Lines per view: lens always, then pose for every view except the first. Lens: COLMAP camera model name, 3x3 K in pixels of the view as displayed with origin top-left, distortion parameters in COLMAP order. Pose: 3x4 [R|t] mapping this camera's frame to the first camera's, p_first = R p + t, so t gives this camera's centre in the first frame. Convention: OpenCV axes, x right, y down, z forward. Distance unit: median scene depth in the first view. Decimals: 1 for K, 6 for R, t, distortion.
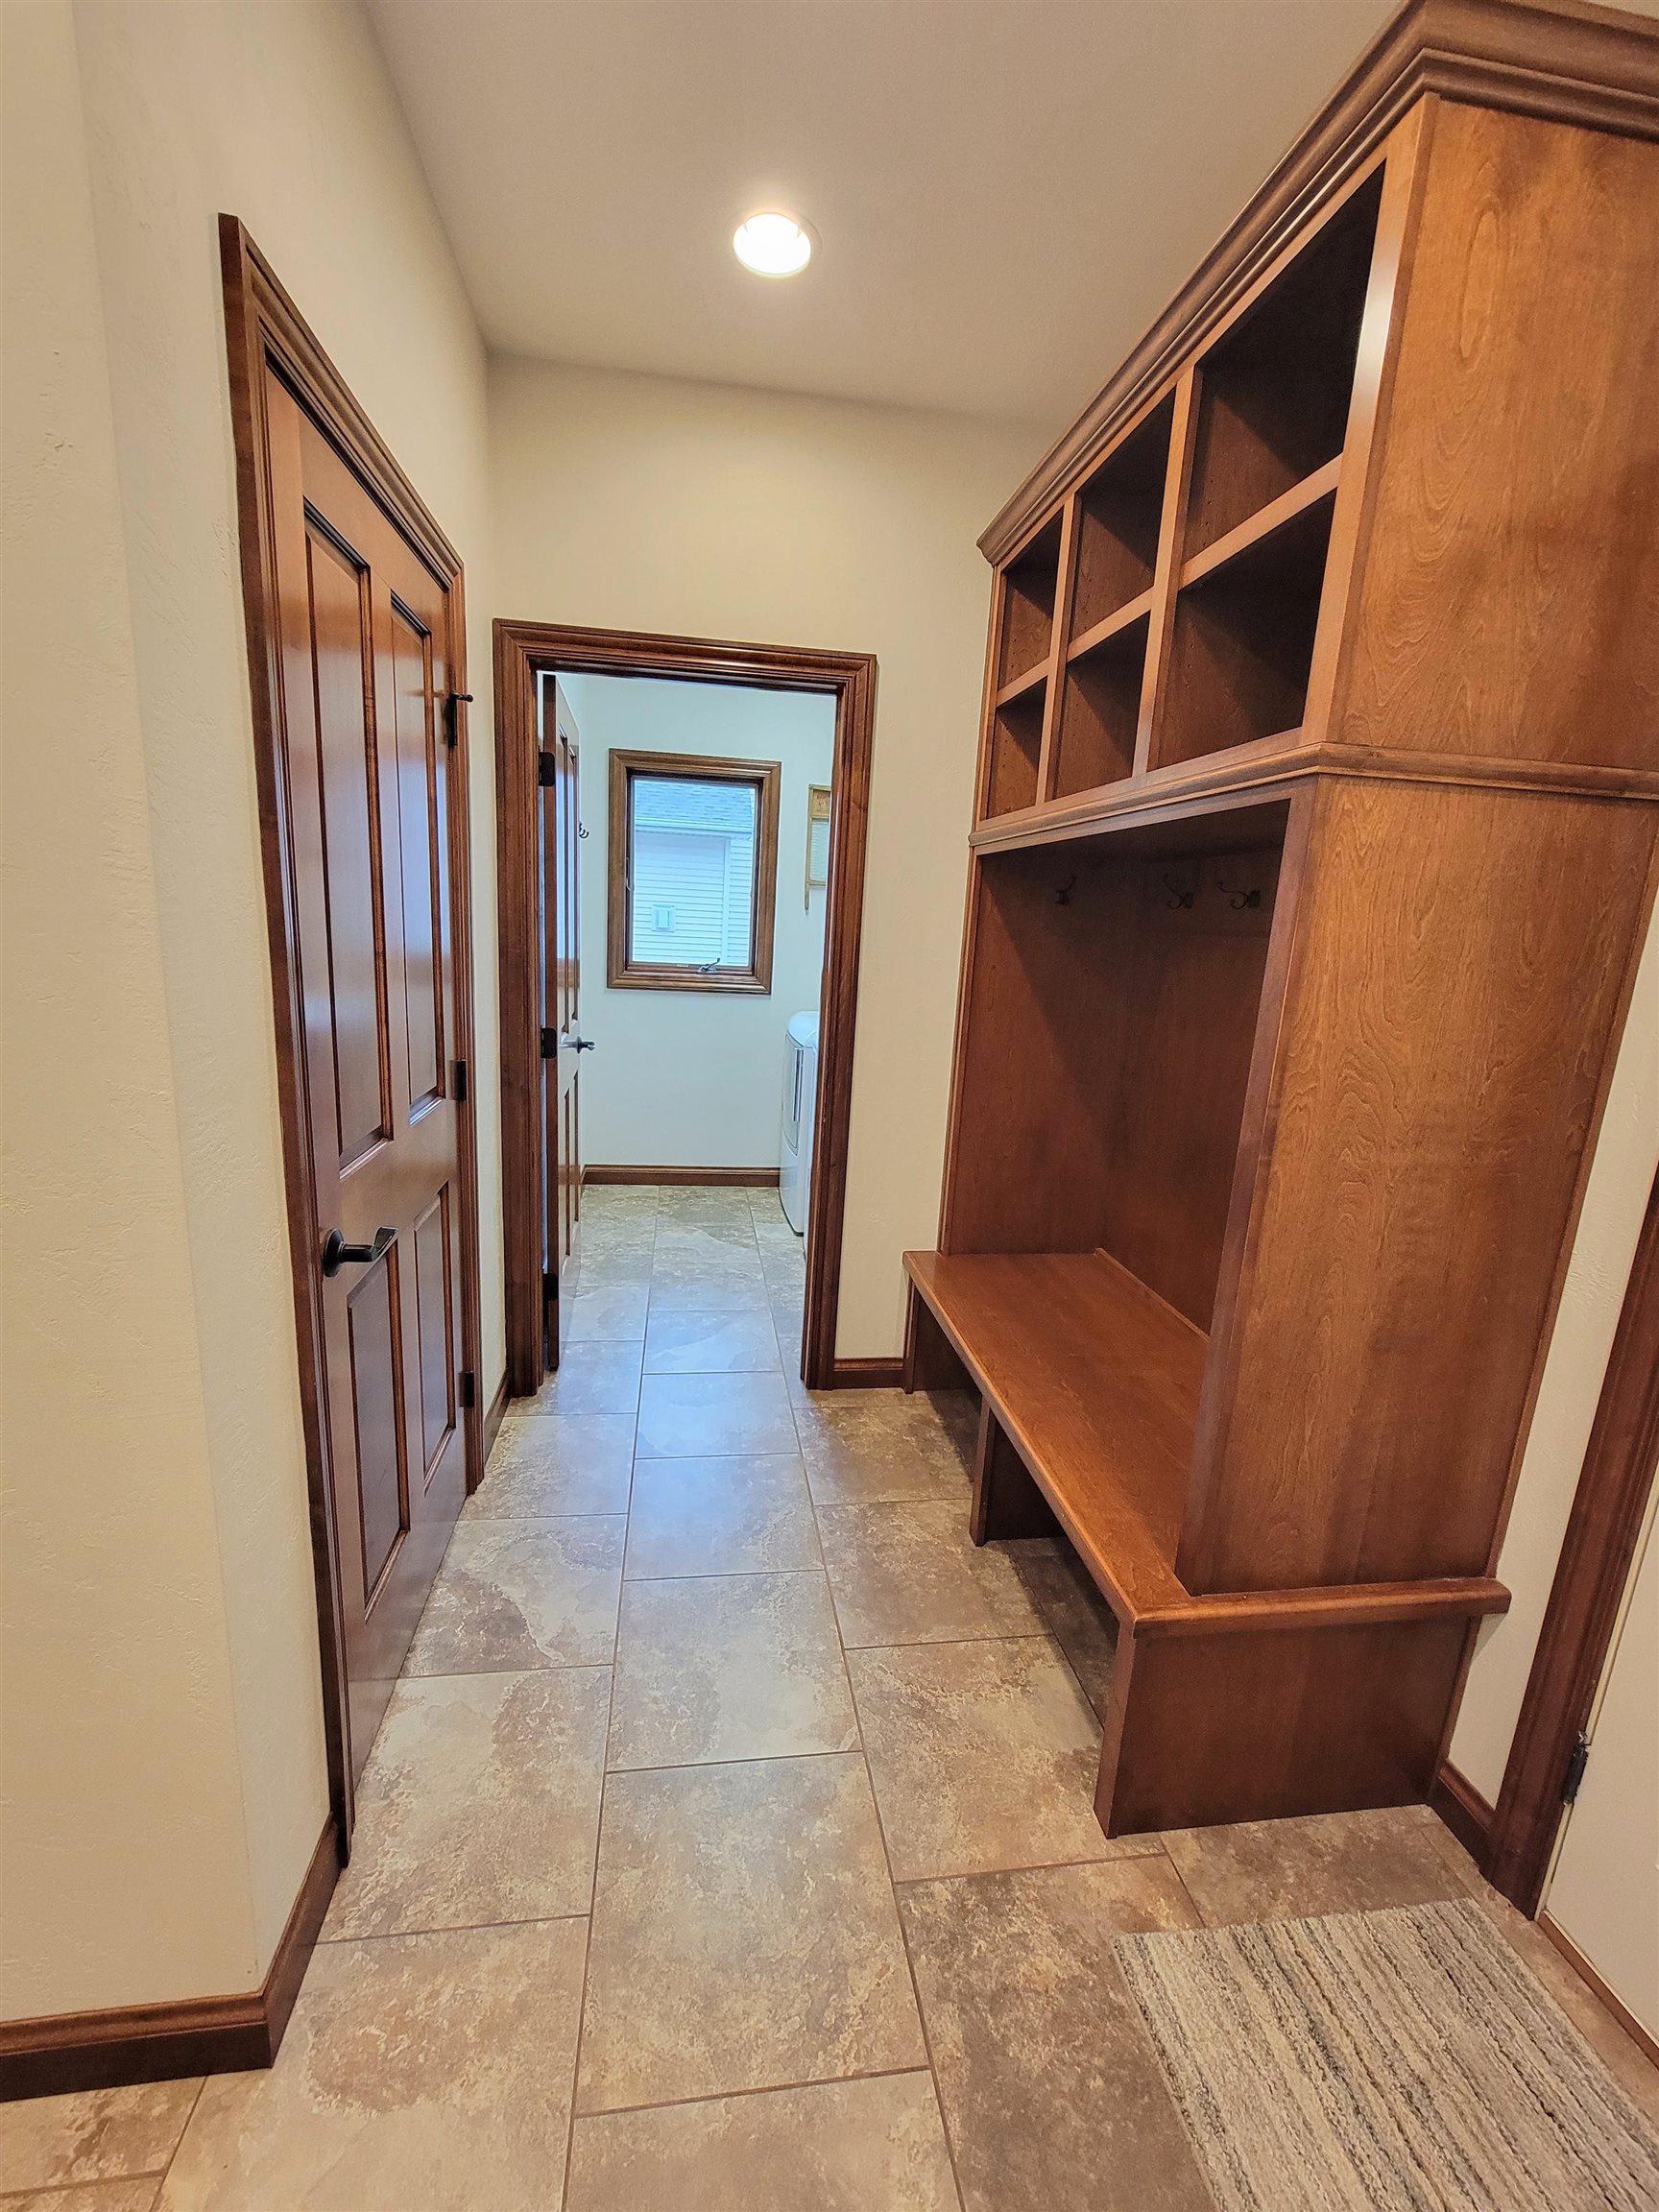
lens RADIAL K [[901.1, 0, 831.5], [0, 901.1, 1105.7], [0, 0, 1]] dist [0.000261, 0.000070]
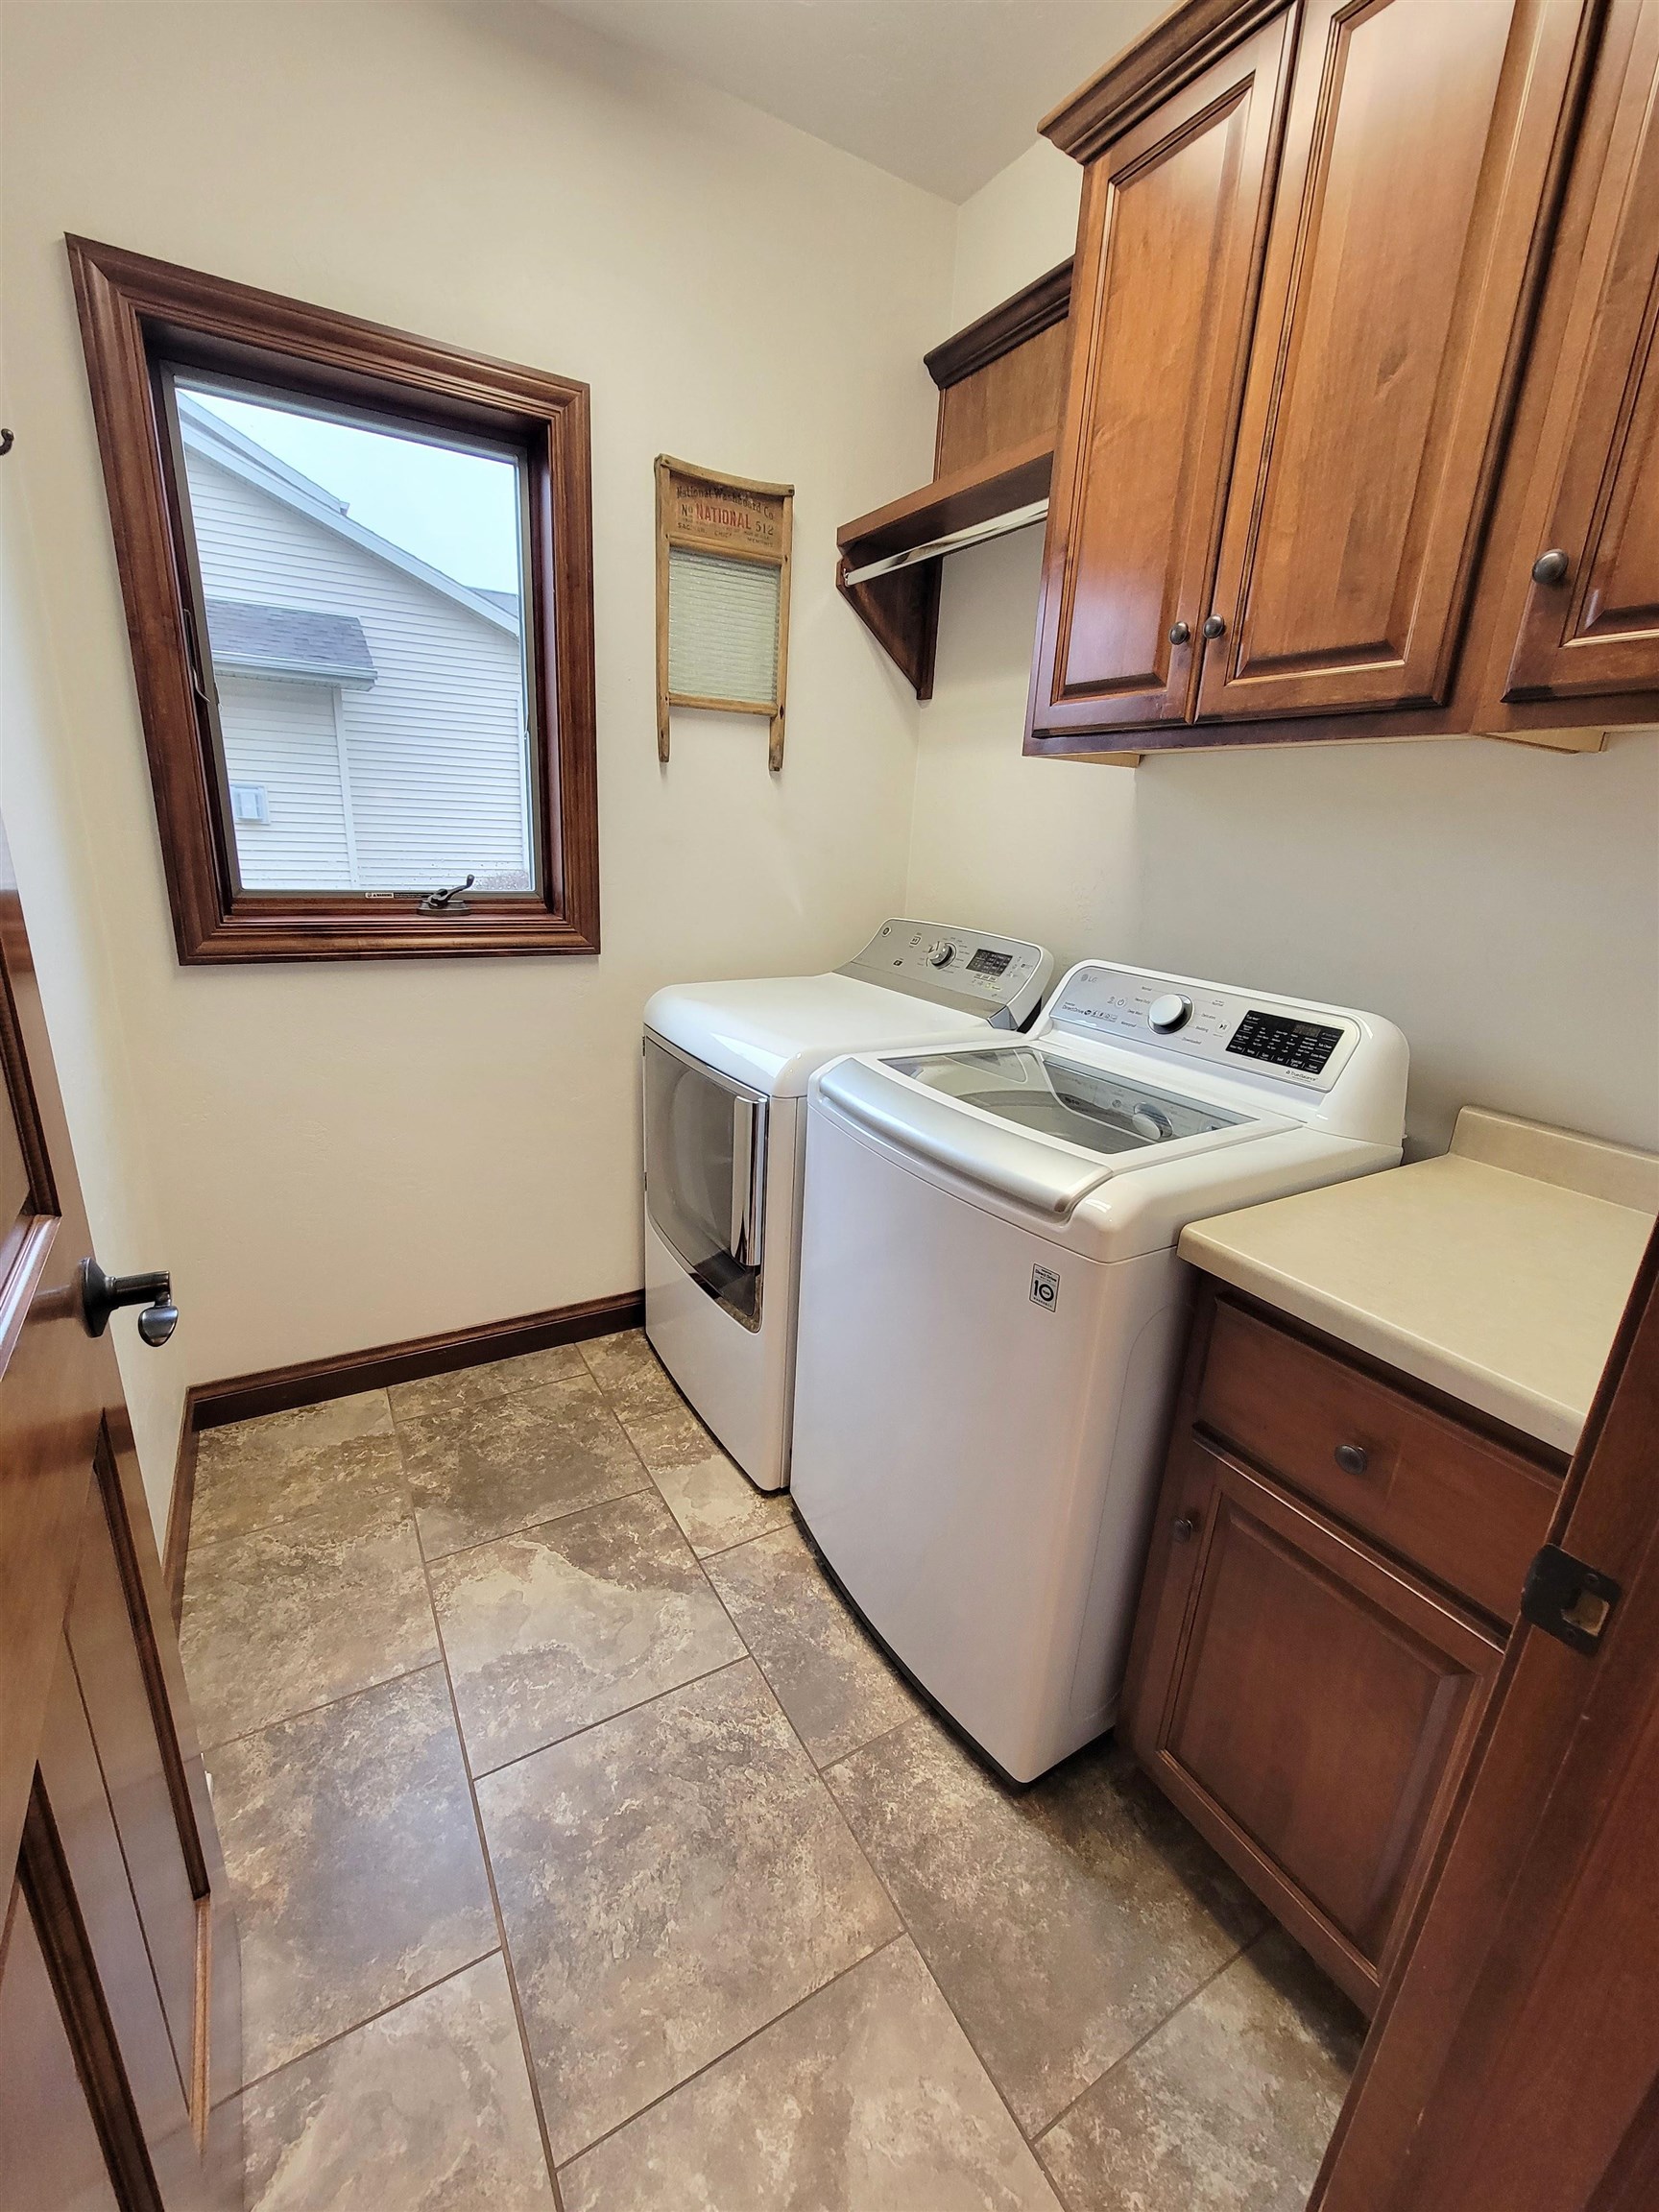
lens RADIAL K [[901.1, 0, 814.4], [0, 901.1, 1106.8], [0, 0, 1]] dist [0.000261, 0.000070]
pose [[0.933268, -0.118621, 0.339029, -0.135435], [0.080594, 0.988982, 0.124172, -0.097267], [-0.350023, -0.088562, 0.932545, 0.544840]]
